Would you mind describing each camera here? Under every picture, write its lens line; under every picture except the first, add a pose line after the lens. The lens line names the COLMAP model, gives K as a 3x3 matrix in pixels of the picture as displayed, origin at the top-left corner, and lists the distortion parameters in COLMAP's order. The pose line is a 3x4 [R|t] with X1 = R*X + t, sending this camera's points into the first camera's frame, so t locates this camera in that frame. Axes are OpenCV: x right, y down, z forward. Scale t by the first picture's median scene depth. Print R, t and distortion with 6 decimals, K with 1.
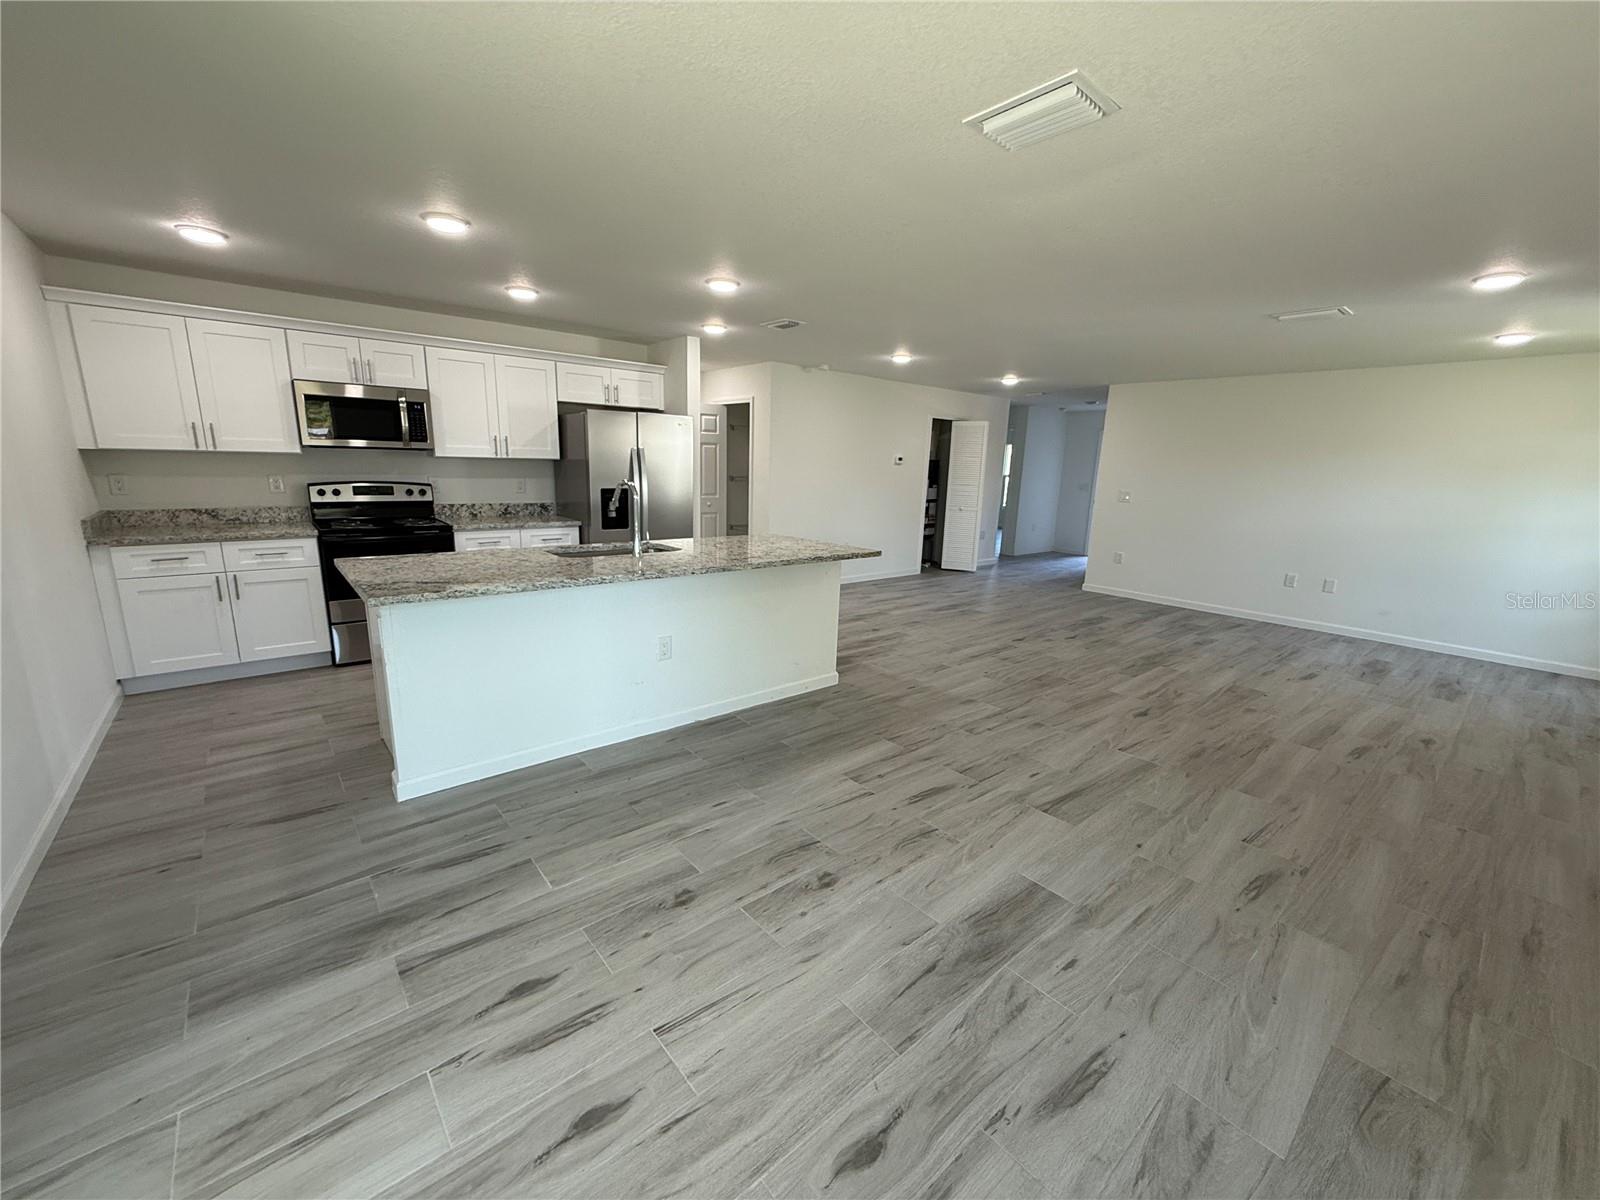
lens RADIAL K [[635.5, 0, 795.5], [0, 635.5, 602.0], [0, 0, 1]] dist [0.002222, -0.000443]
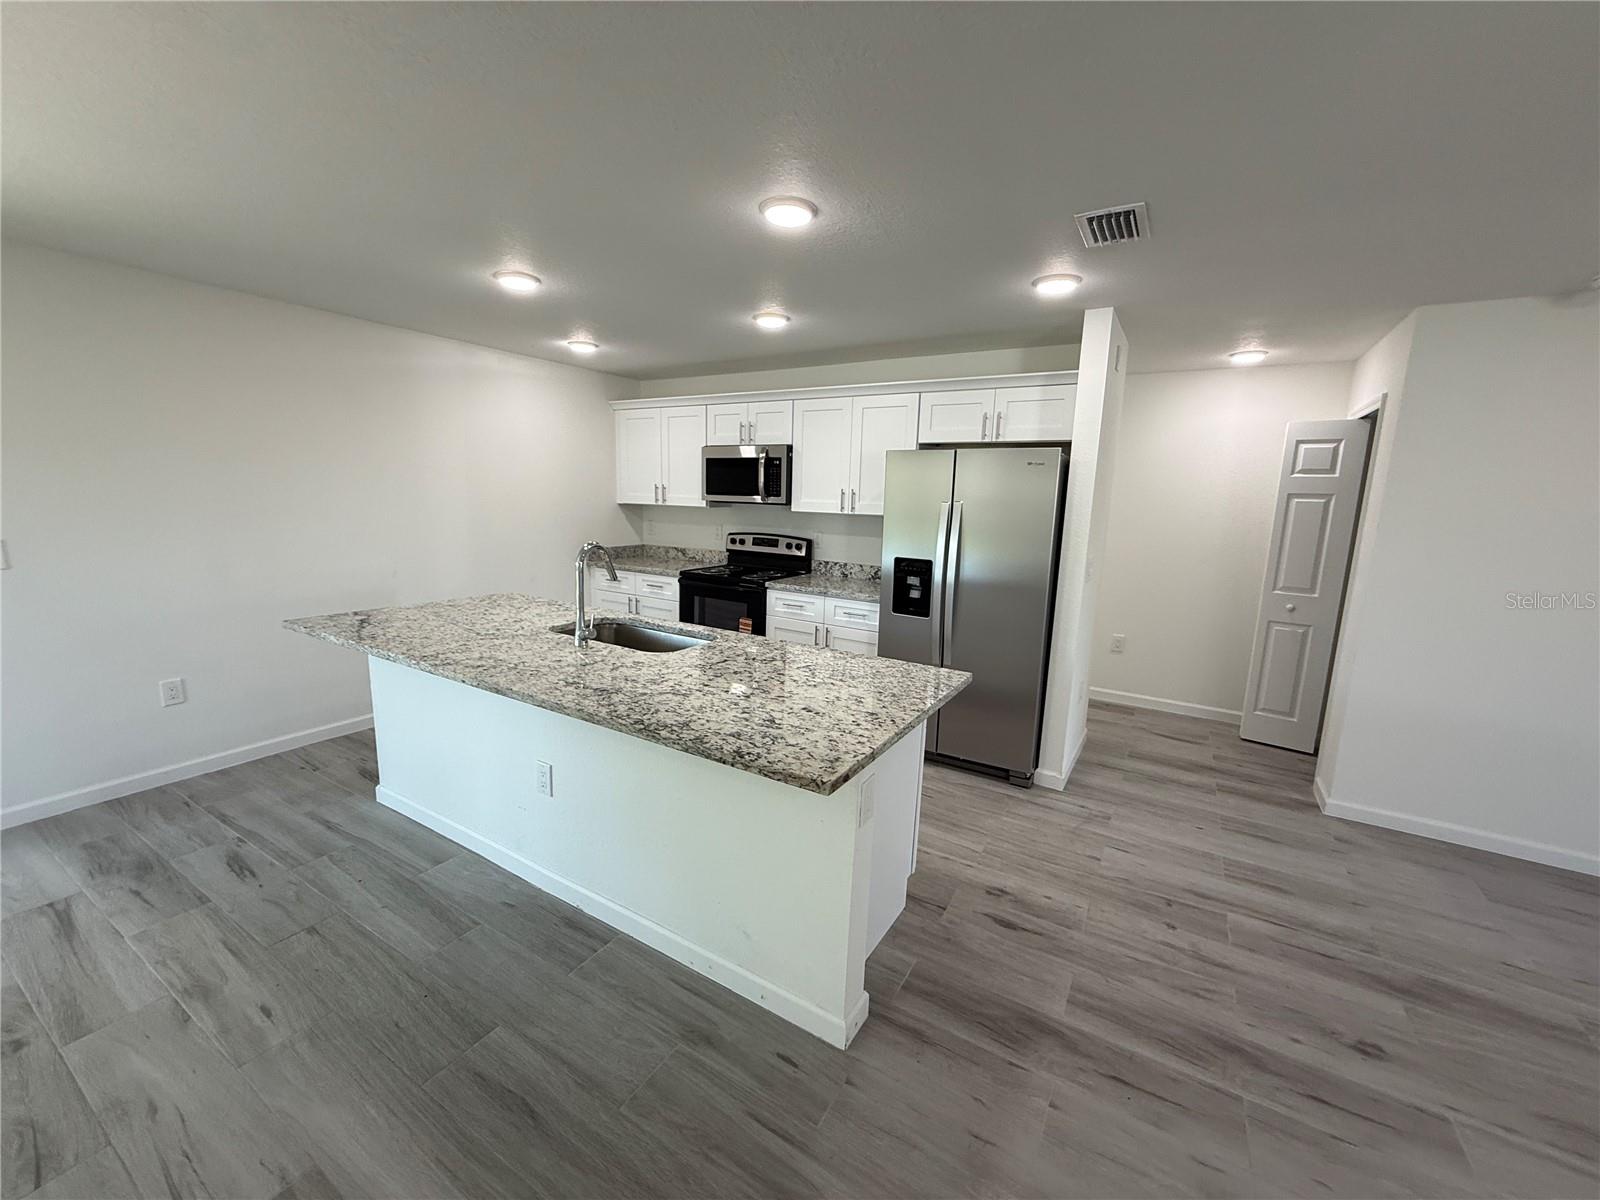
lens RADIAL K [[635.5, 0, 798.3], [0, 635.5, 604.4], [0, 0, 1]] dist [0.002222, -0.000443]
pose [[0.321023, 0.146261, -0.935709, 0.406121], [-0.226365, 0.971216, 0.074150, -0.181491], [0.919621, 0.188008, 0.344891, 0.770877]]
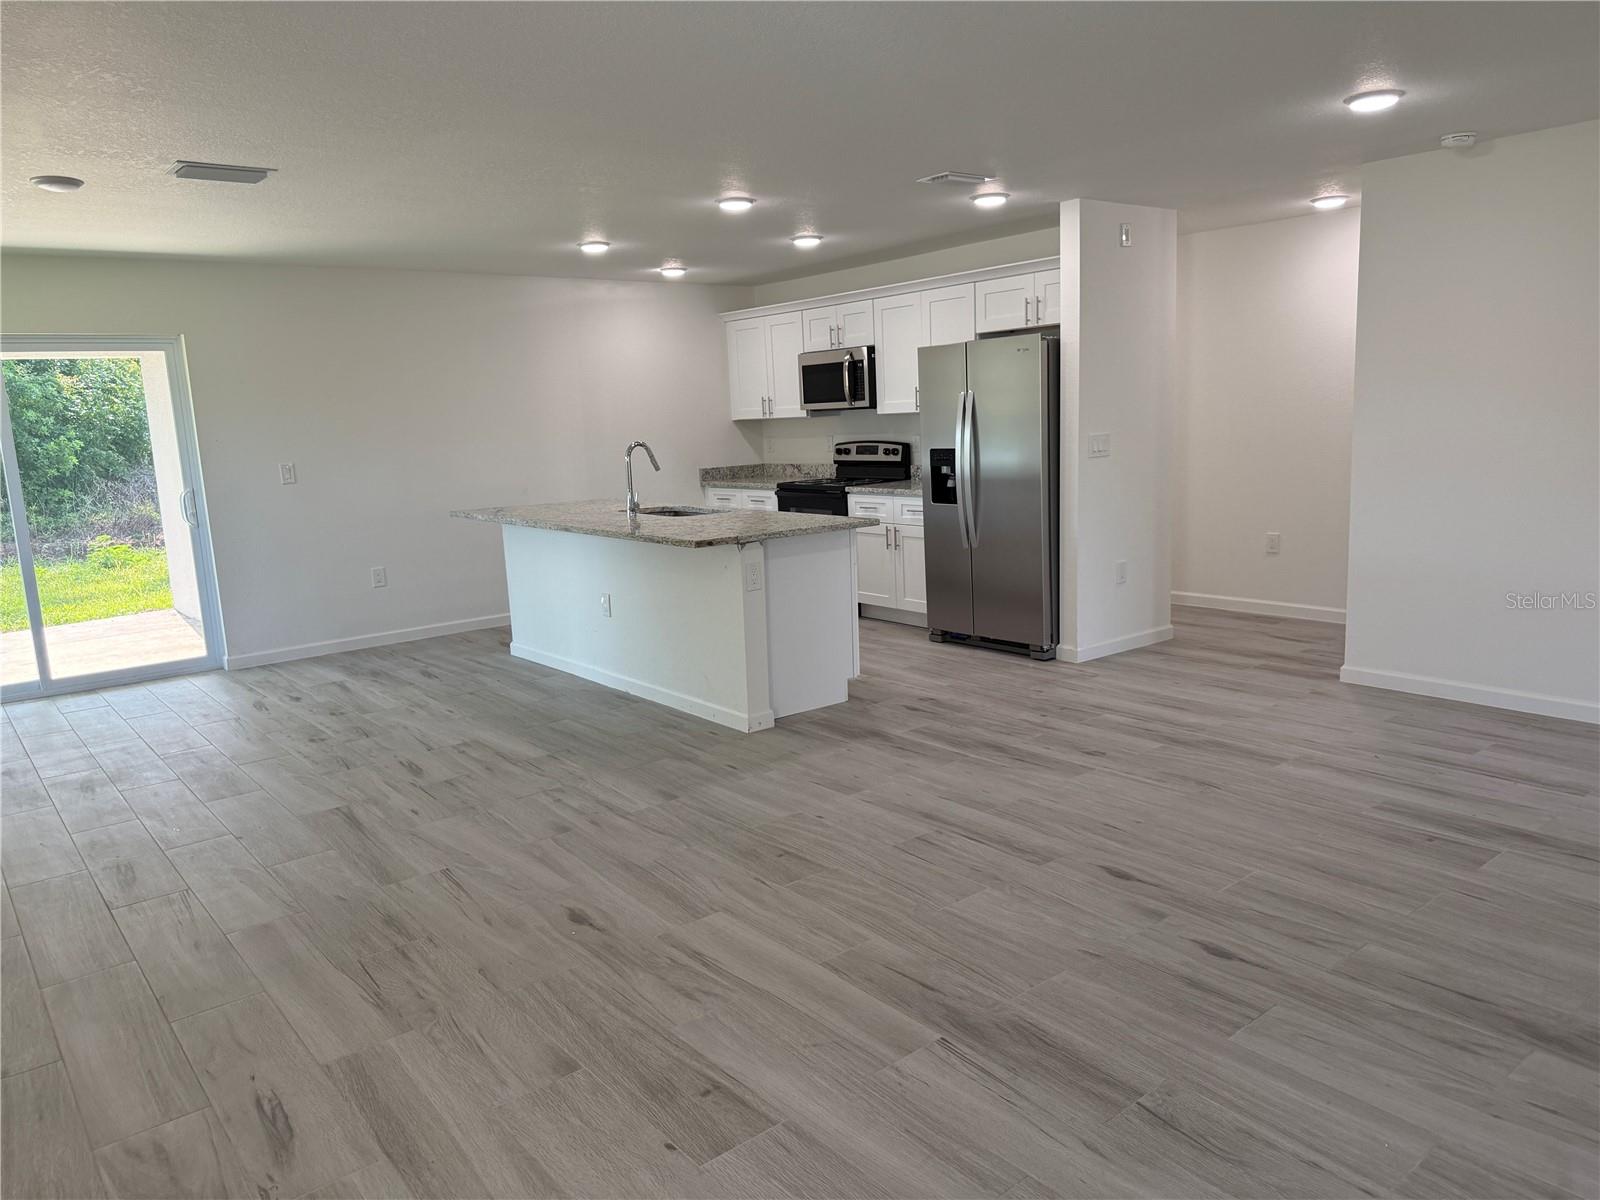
lens RADIAL K [[1125.3, 0, 812.5], [0, 1125.3, 612.3], [0, 0, 1]] dist [0.066769, -0.082639]
pose [[-0.011568, 0.148830, -0.988795, 1.247604], [-0.174893, 0.973317, 0.148546, -0.191717], [0.984520, 0.174651, 0.014770, 1.025850]]
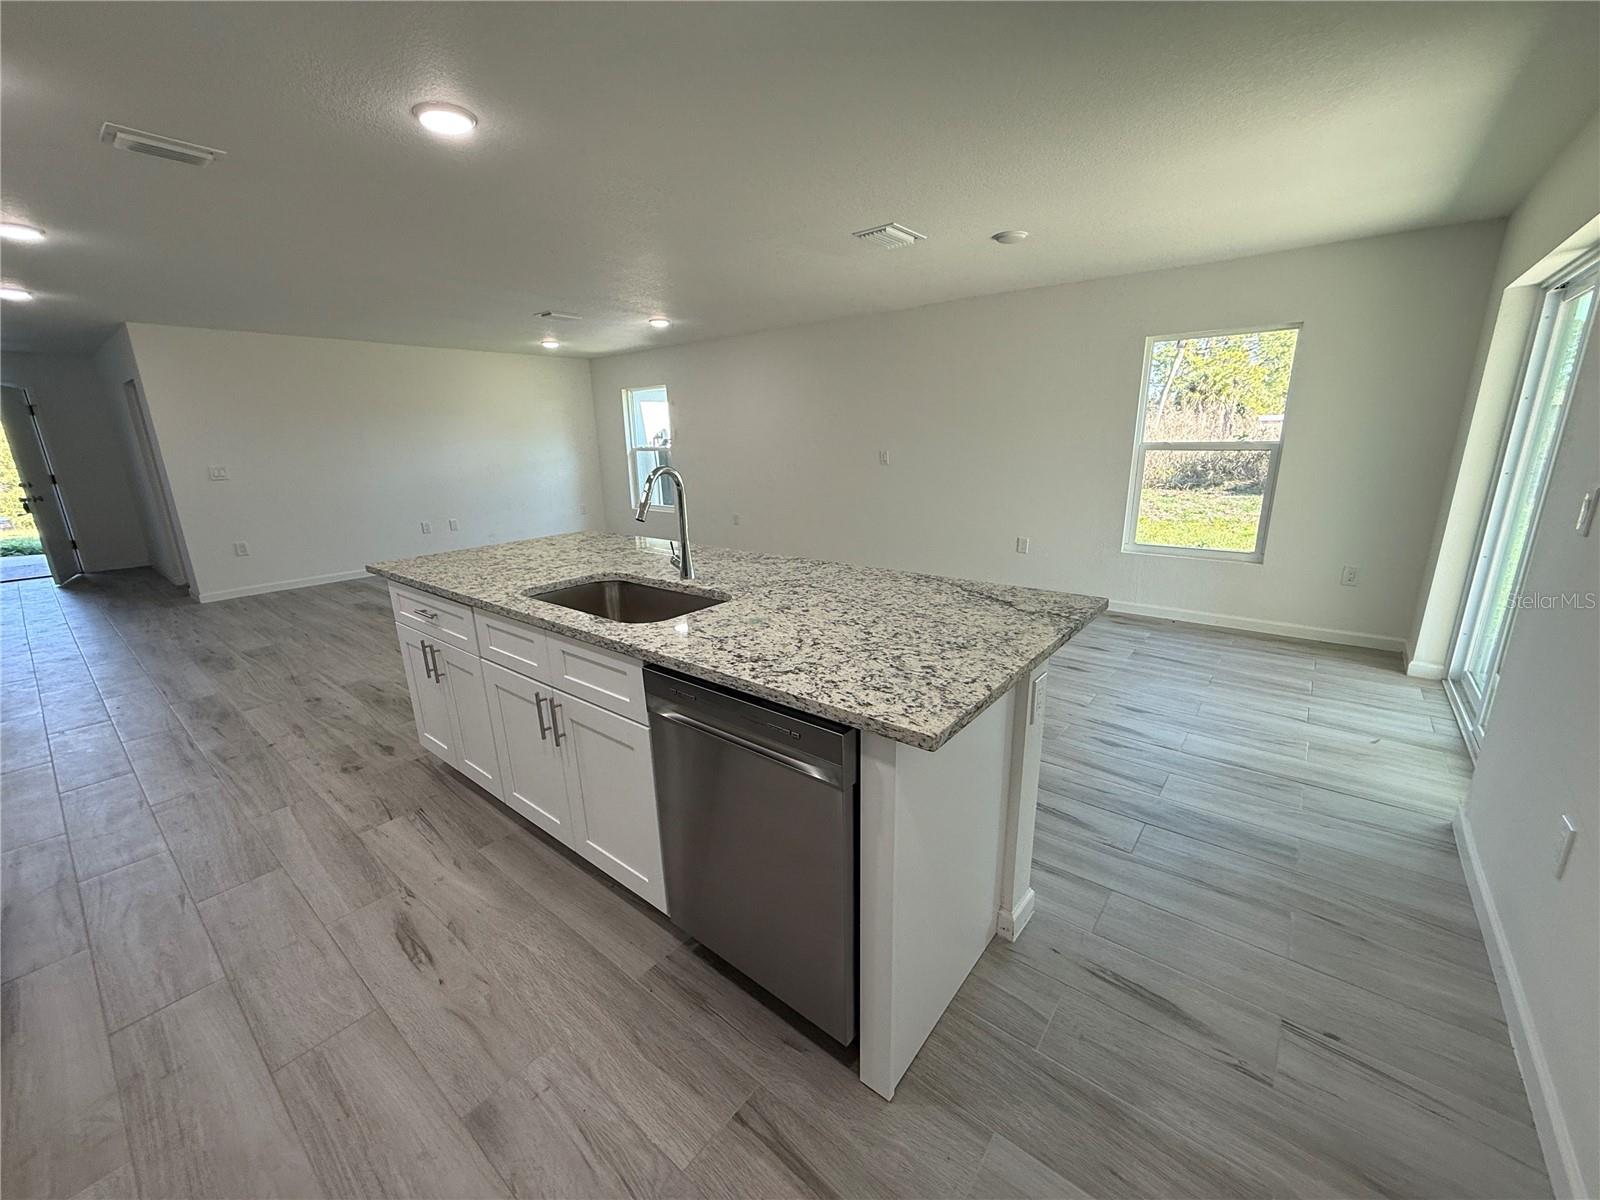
lens RADIAL K [[635.5, 0, 800.5], [0, 635.5, 596.1], [0, 0, 1]] dist [0.002222, -0.000443]
pose [[-0.184306, -0.273017, 0.944189, -0.722079], [0.225996, 0.923135, 0.311043, -0.188130], [-0.956534, 0.270710, -0.108439, 0.767594]]
